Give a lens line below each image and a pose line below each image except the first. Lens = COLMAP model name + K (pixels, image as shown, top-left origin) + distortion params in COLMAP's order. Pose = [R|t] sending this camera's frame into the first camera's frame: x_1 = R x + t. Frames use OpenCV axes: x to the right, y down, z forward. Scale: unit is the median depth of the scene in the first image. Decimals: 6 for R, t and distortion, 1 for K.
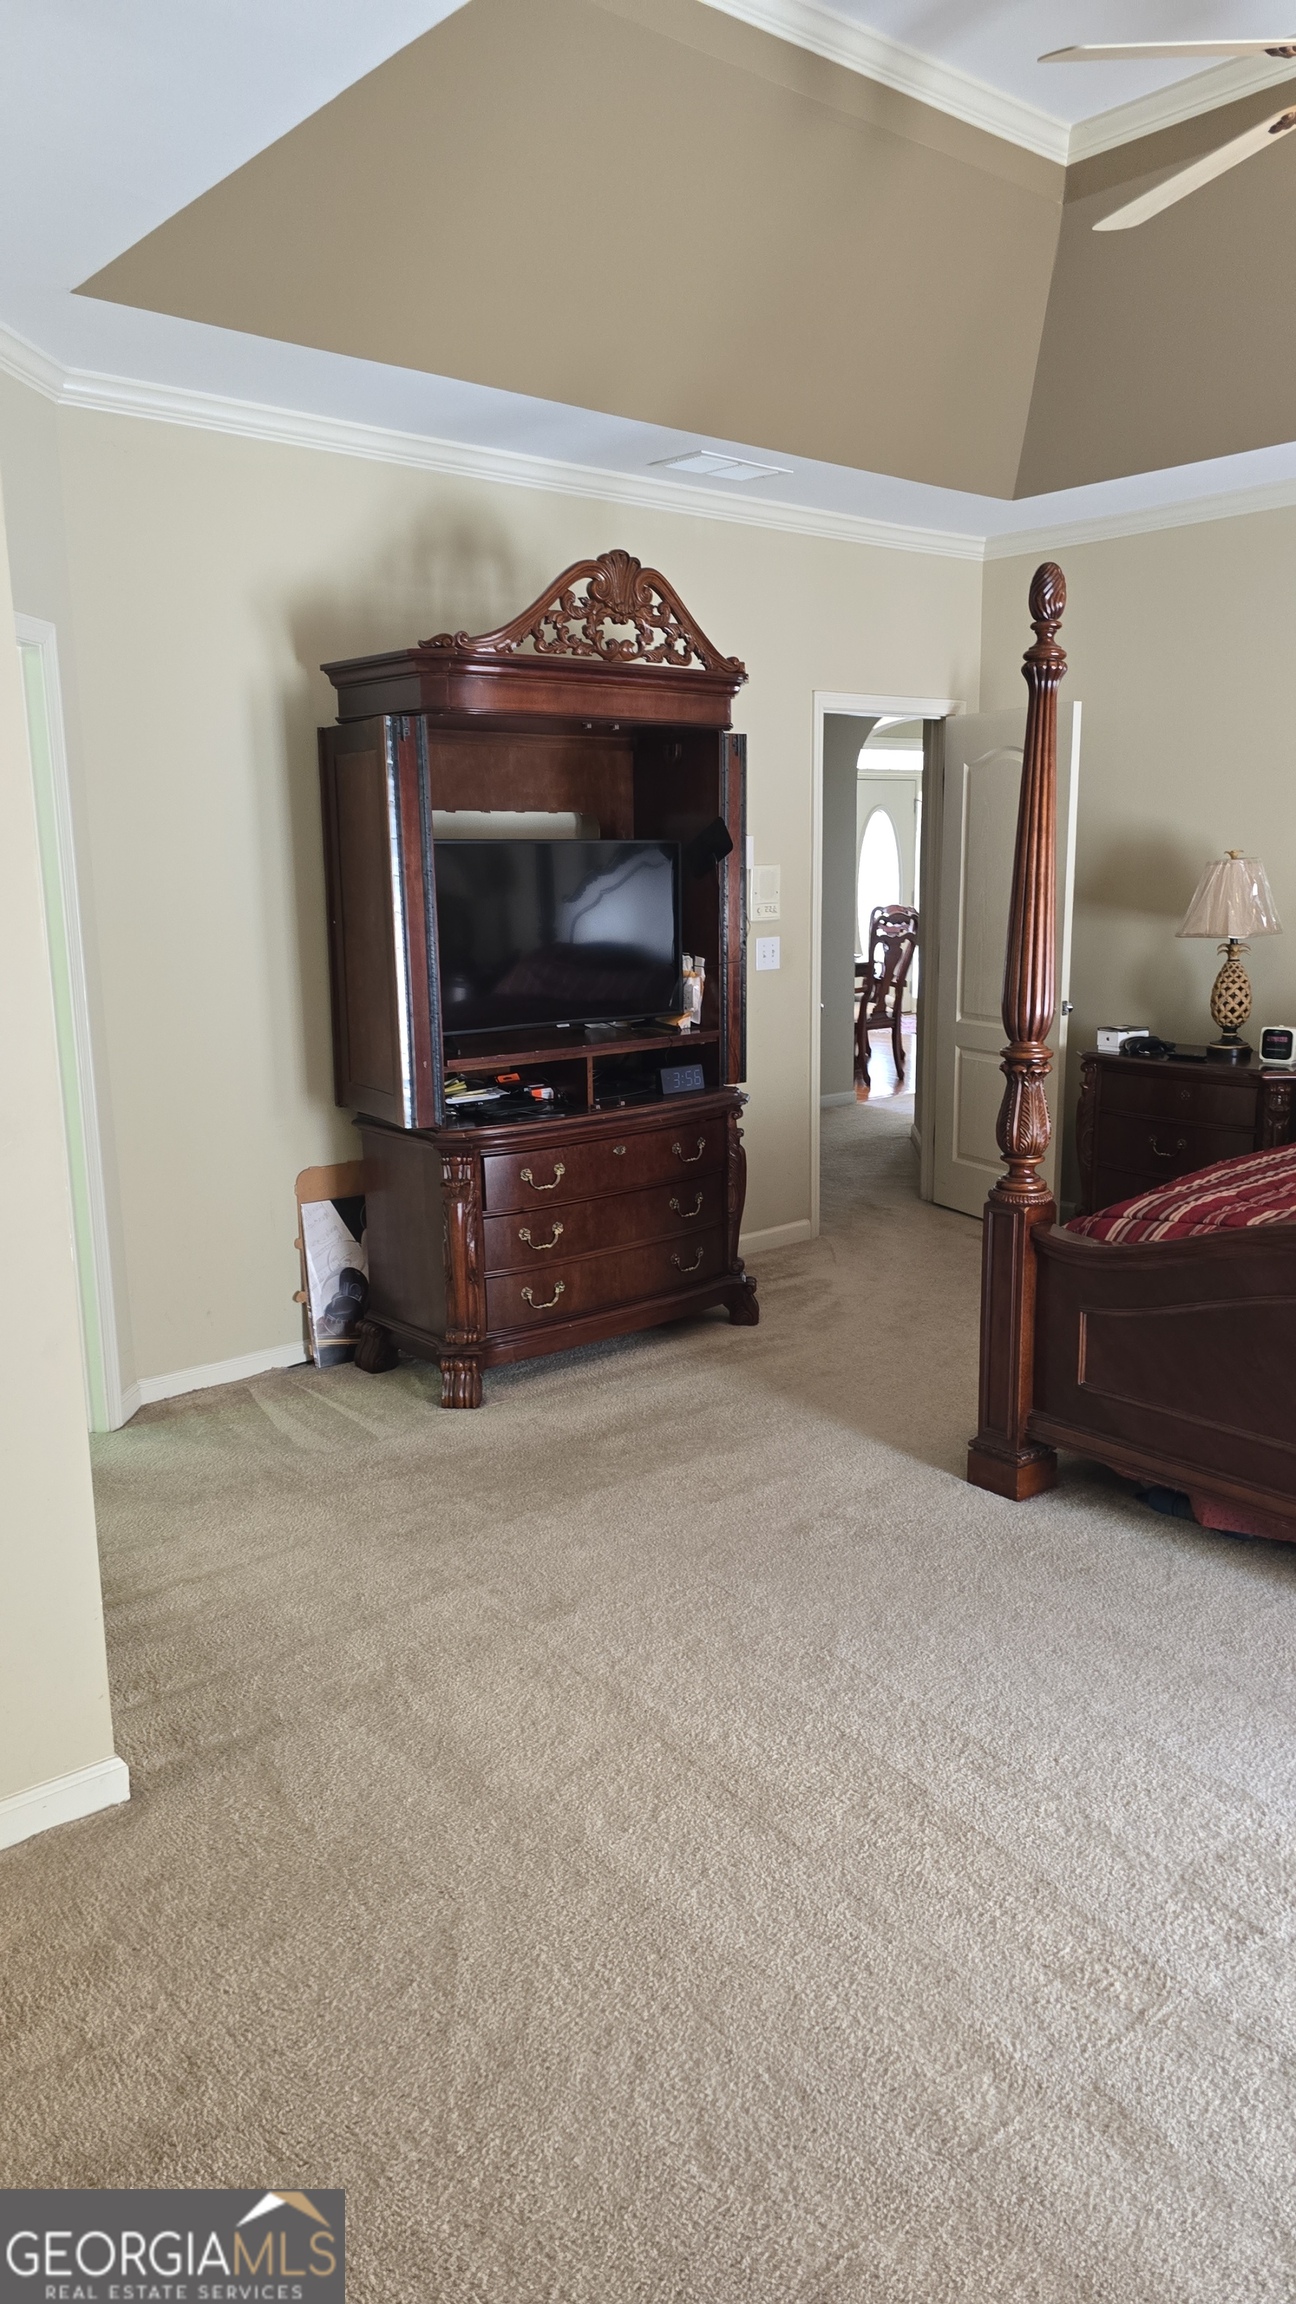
lens RADIAL K [[1548.3, 0, 695.5], [0, 1548.3, 1146.9], [0, 0, 1]] dist [0.042474, -0.051700]
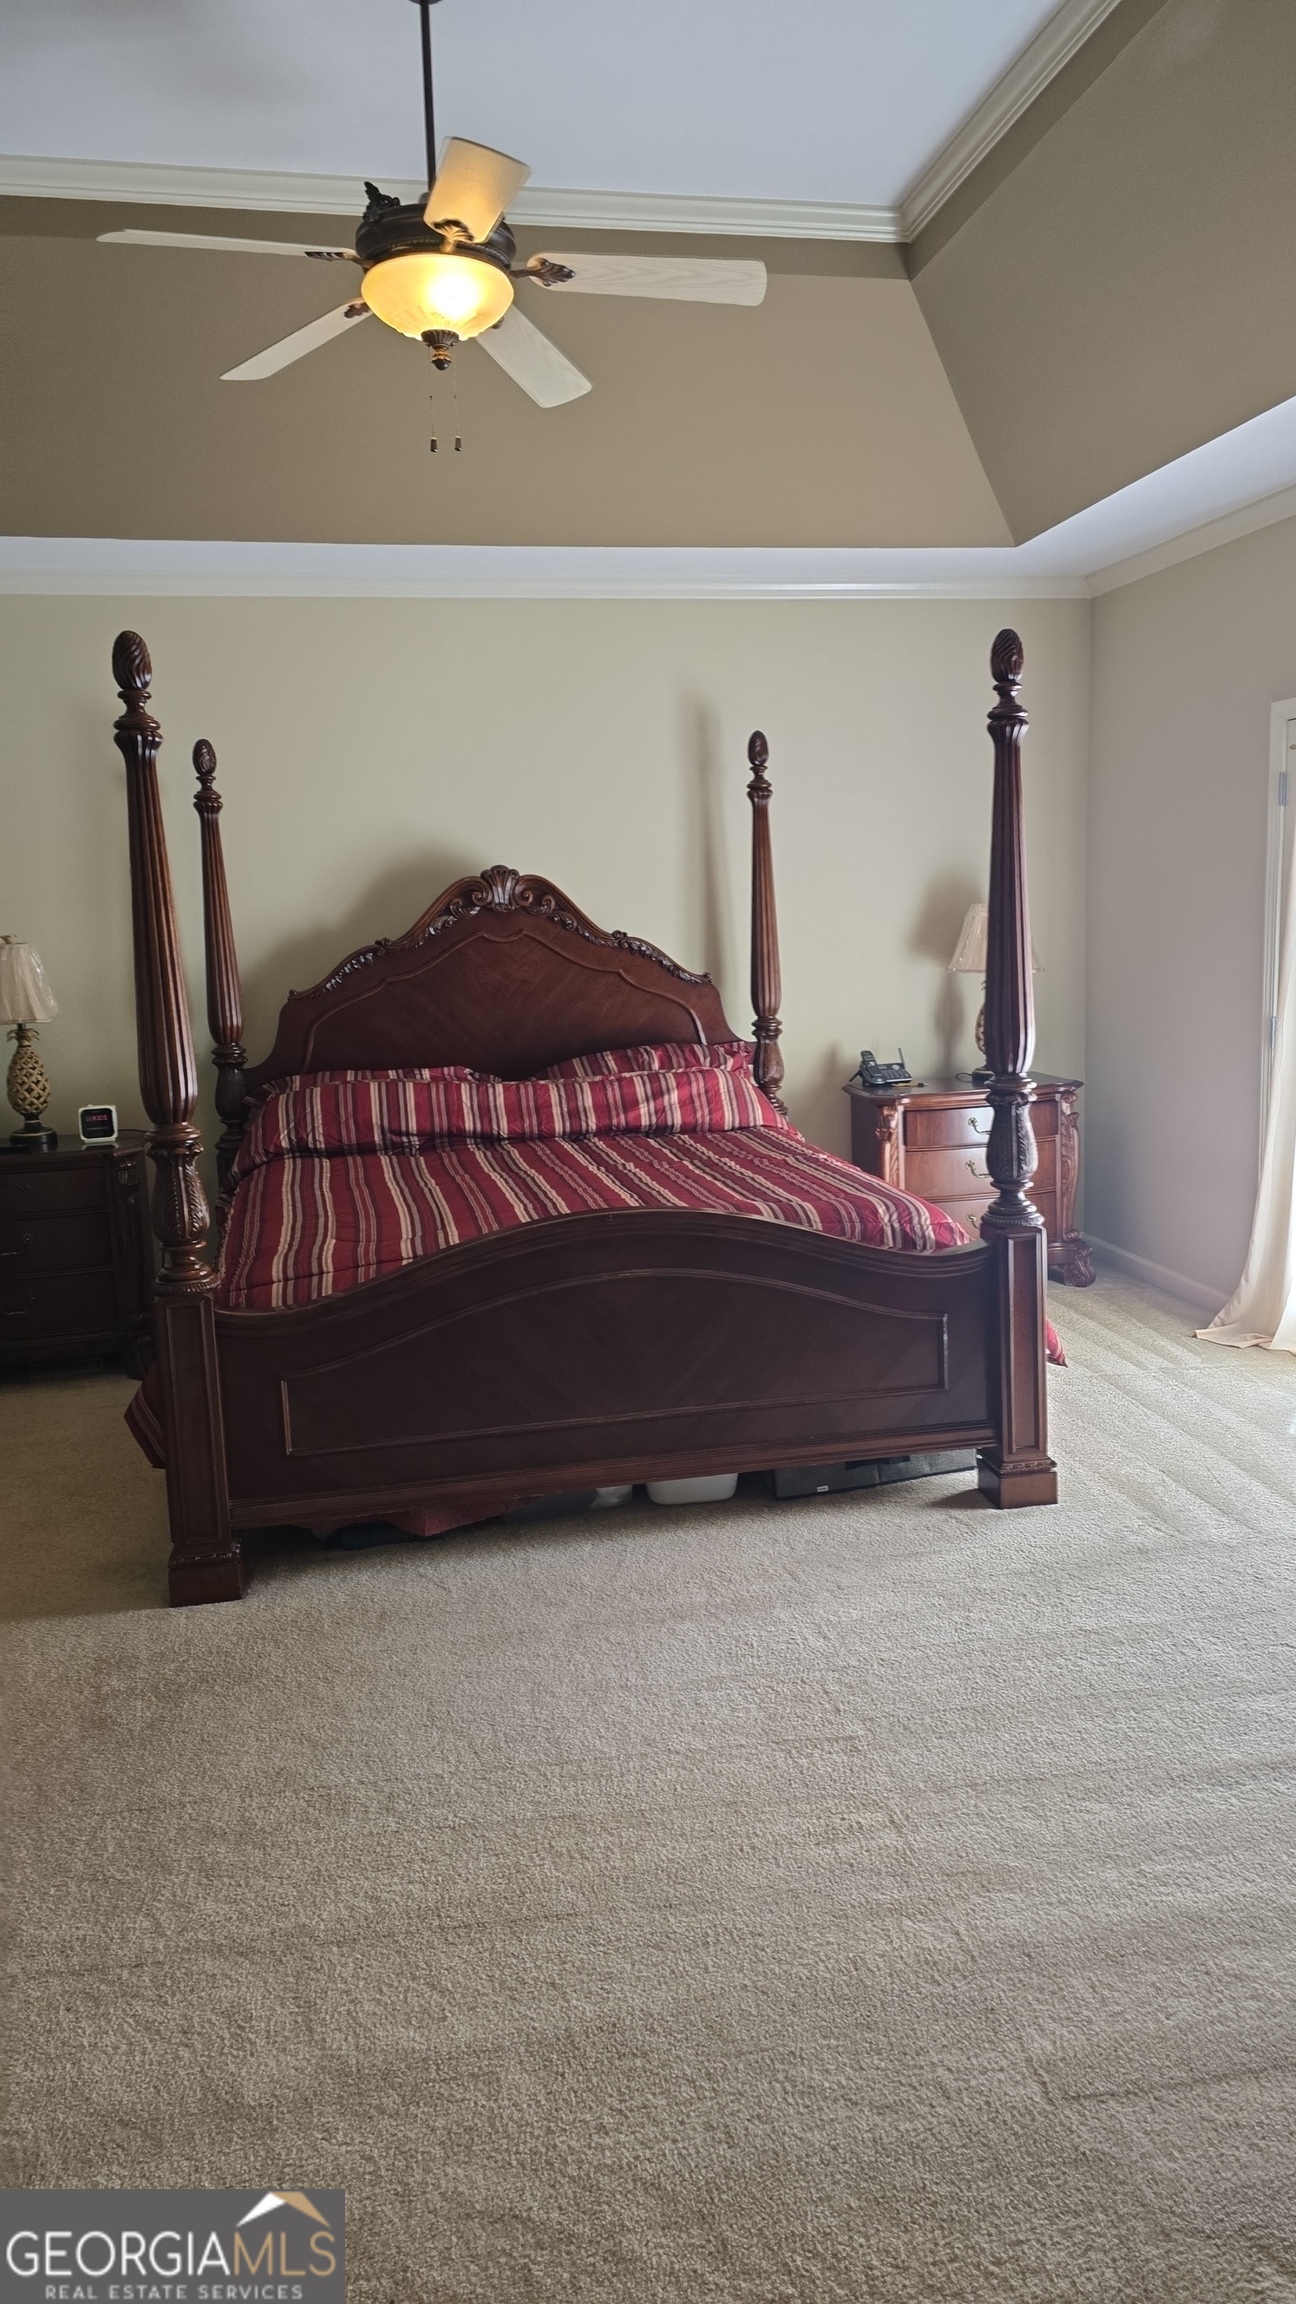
lens RADIAL K [[1548.3, 0, 653.8], [0, 1548.3, 1151.4], [0, 0, 1]] dist [0.042474, -0.051700]
pose [[0.486933, -0.149315, 0.860582, -0.478198], [0.201894, 0.977838, 0.055424, -0.045657], [-0.849785, 0.146758, 0.506287, 0.272435]]
